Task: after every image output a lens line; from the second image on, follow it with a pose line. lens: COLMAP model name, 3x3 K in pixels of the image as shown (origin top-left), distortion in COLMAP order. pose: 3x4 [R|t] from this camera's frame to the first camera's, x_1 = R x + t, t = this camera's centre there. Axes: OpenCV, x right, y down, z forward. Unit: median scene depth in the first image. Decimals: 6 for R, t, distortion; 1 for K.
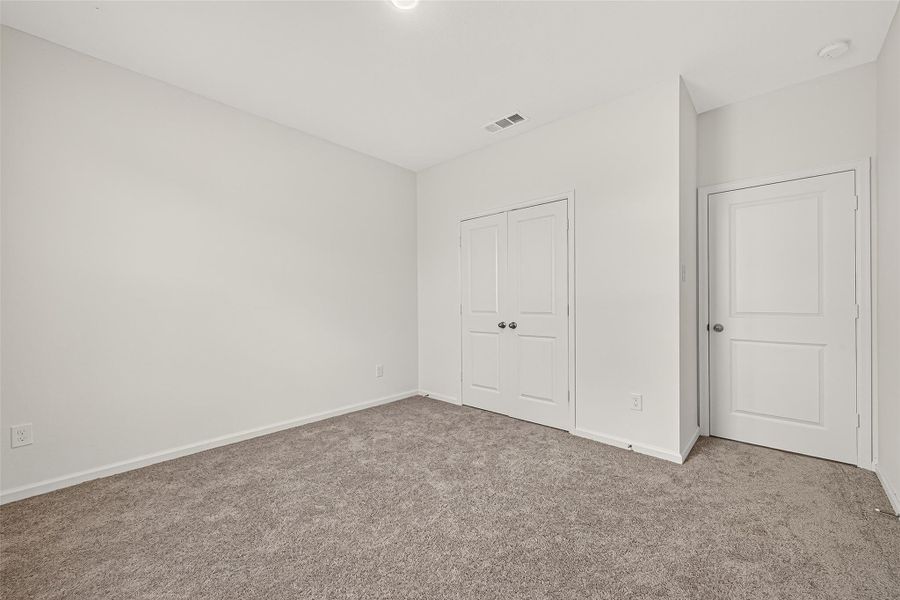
lens RADIAL K [[364.7, 0, 449.1], [0, 364.7, 302.0], [0, 0, 1]] dist [0.017601, 0.000216]
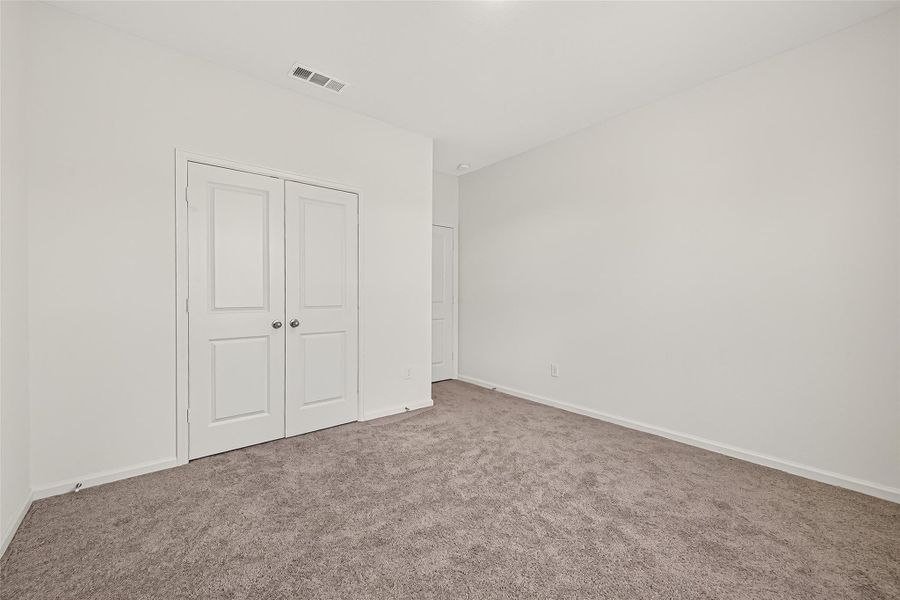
lens RADIAL K [[364.7, 0, 449.6], [0, 364.7, 301.1], [0, 0, 1]] dist [0.017601, 0.000216]
pose [[0.118698, -0.006727, 0.992908, -0.605800], [-0.004028, 0.999966, 0.007256, 0.006662], [-0.992922, -0.004861, 0.118667, 0.566045]]
